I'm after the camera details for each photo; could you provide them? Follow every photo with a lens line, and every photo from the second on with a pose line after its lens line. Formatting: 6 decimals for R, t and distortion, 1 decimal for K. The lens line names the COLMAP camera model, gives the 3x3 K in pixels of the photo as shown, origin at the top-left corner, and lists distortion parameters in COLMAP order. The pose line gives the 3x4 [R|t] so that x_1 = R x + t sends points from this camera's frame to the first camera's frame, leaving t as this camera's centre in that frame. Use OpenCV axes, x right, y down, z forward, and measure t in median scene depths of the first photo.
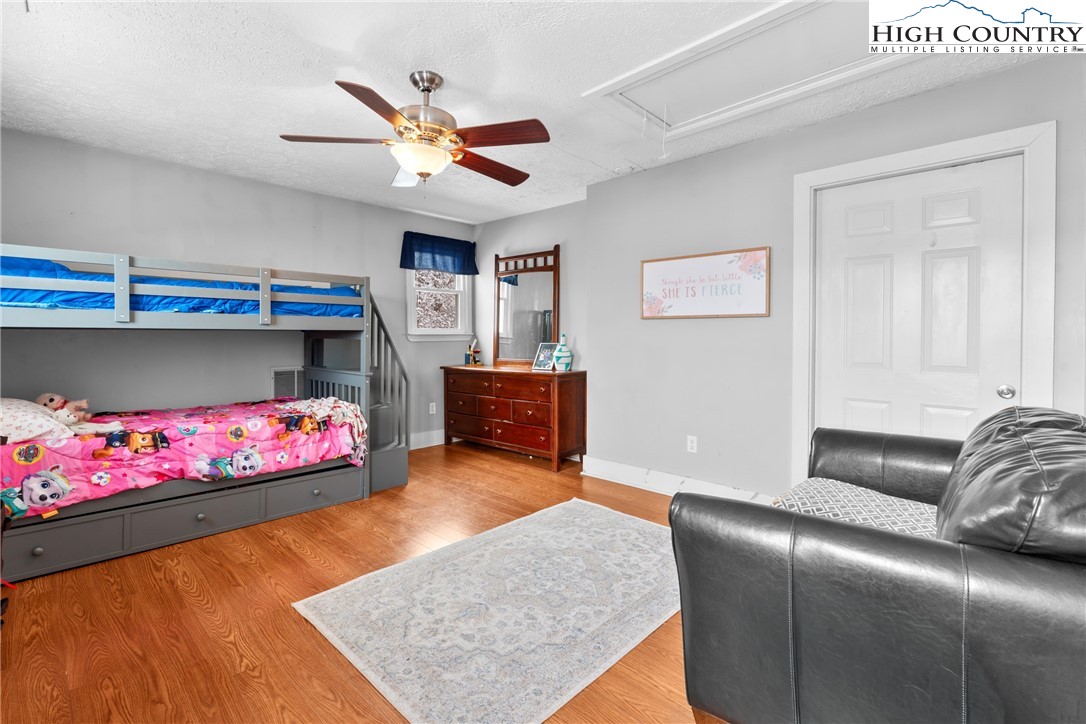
lens RADIAL K [[481.6, 0, 544.7], [0, 481.6, 350.9], [0, 0, 1]] dist [-0.002711, -0.000246]
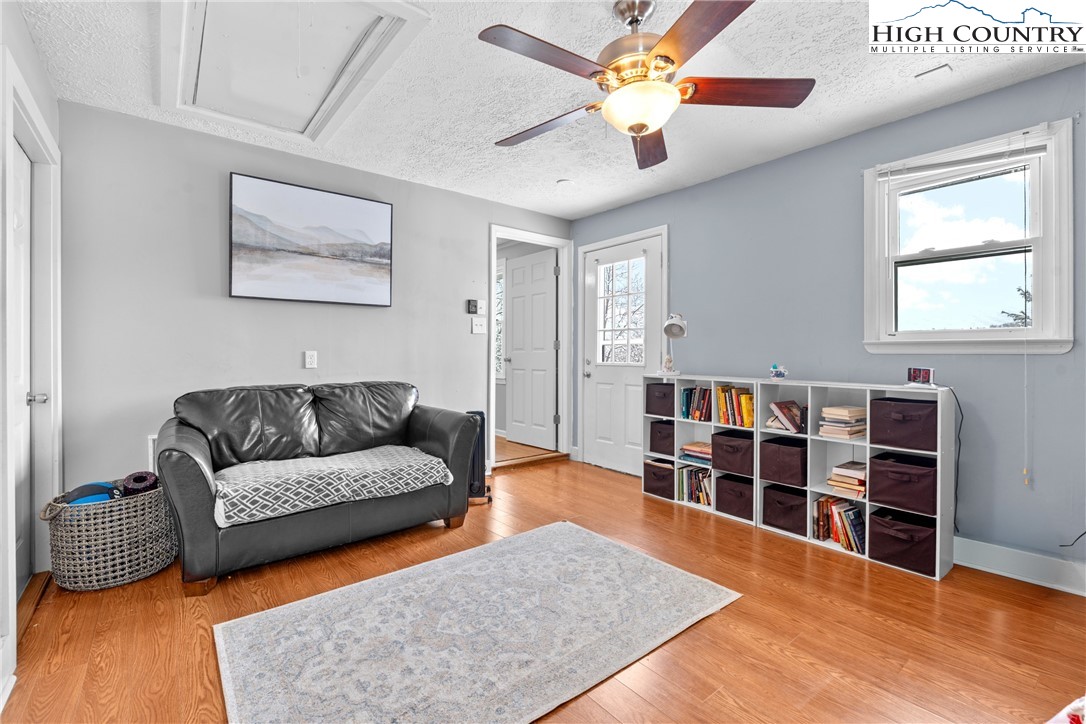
lens RADIAL K [[481.6, 0, 544.7], [0, 481.6, 350.9], [0, 0, 1]] dist [-0.002711, -0.000246]
pose [[-0.989032, 0.000410, 0.147699, -0.223534], [0.003984, 0.999706, 0.023899, -0.031777], [-0.147646, 0.024226, -0.988744, 1.853638]]
